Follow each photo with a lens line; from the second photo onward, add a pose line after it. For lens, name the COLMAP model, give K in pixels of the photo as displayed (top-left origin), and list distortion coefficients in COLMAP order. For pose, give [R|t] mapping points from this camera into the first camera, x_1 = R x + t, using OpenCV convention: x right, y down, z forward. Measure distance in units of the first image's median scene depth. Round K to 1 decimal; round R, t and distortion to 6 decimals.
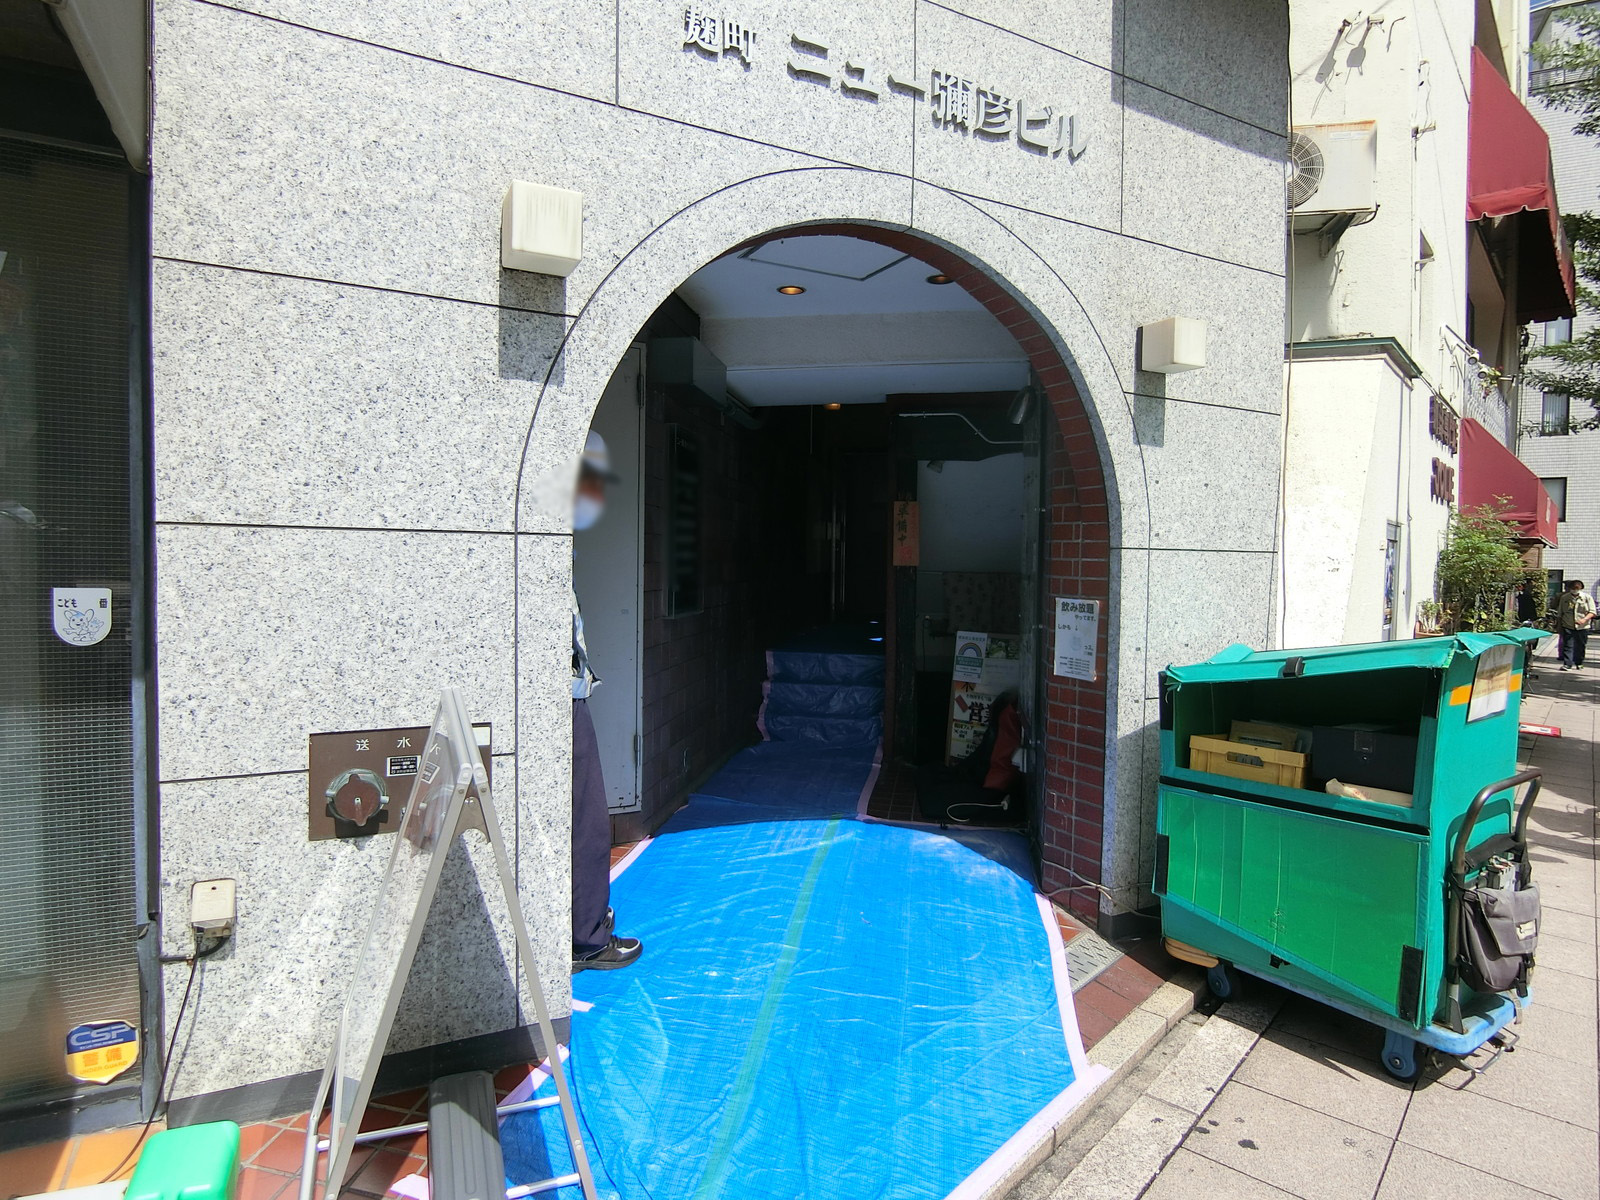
lens RADIAL K [[898.1, 0, 800.0], [0, 898.1, 600.0], [0, 0, 1]] dist [-0.028231, -0.000587]
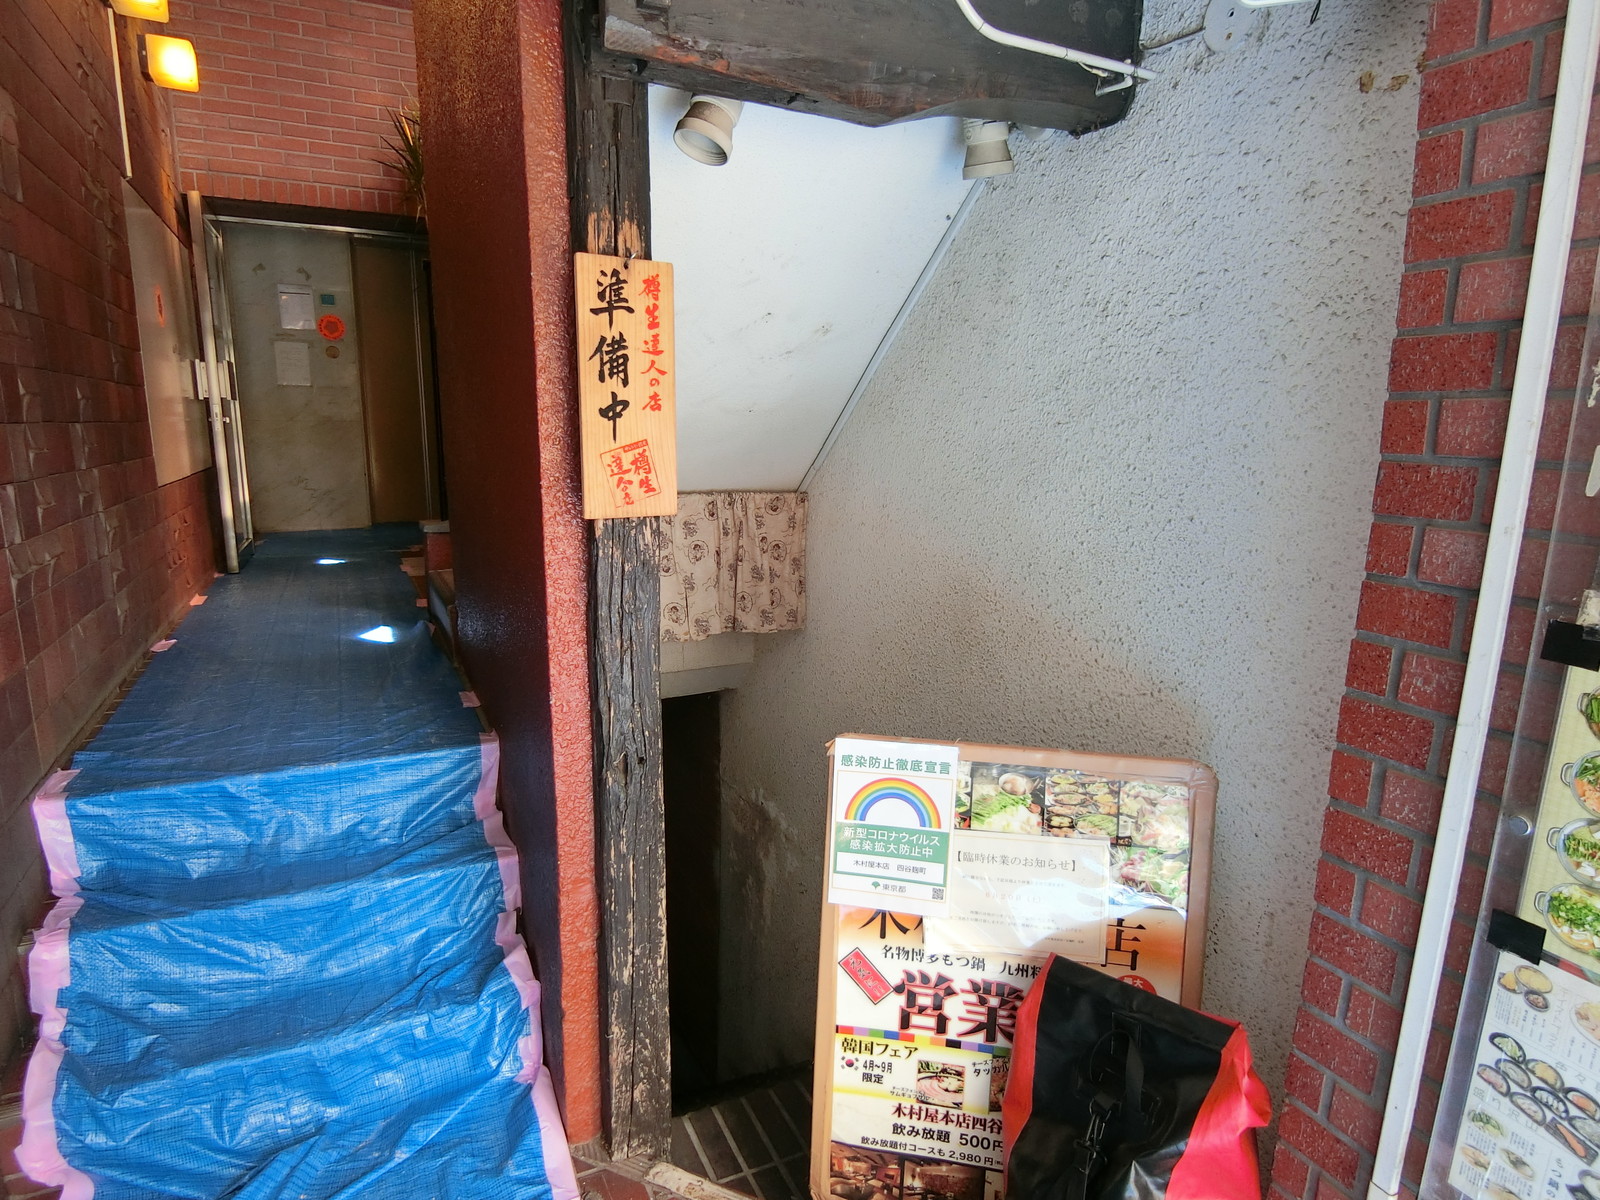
lens RADIAL K [[898.1, 0, 800.0], [0, 898.1, 600.0], [0, 0, 1]] dist [-0.028231, -0.000587]
pose [[0.800962, -0.113039, 0.587948, 0.001371], [0.019877, 0.986494, 0.162585, -0.059063], [-0.598385, -0.118538, 0.792391, 0.809159]]
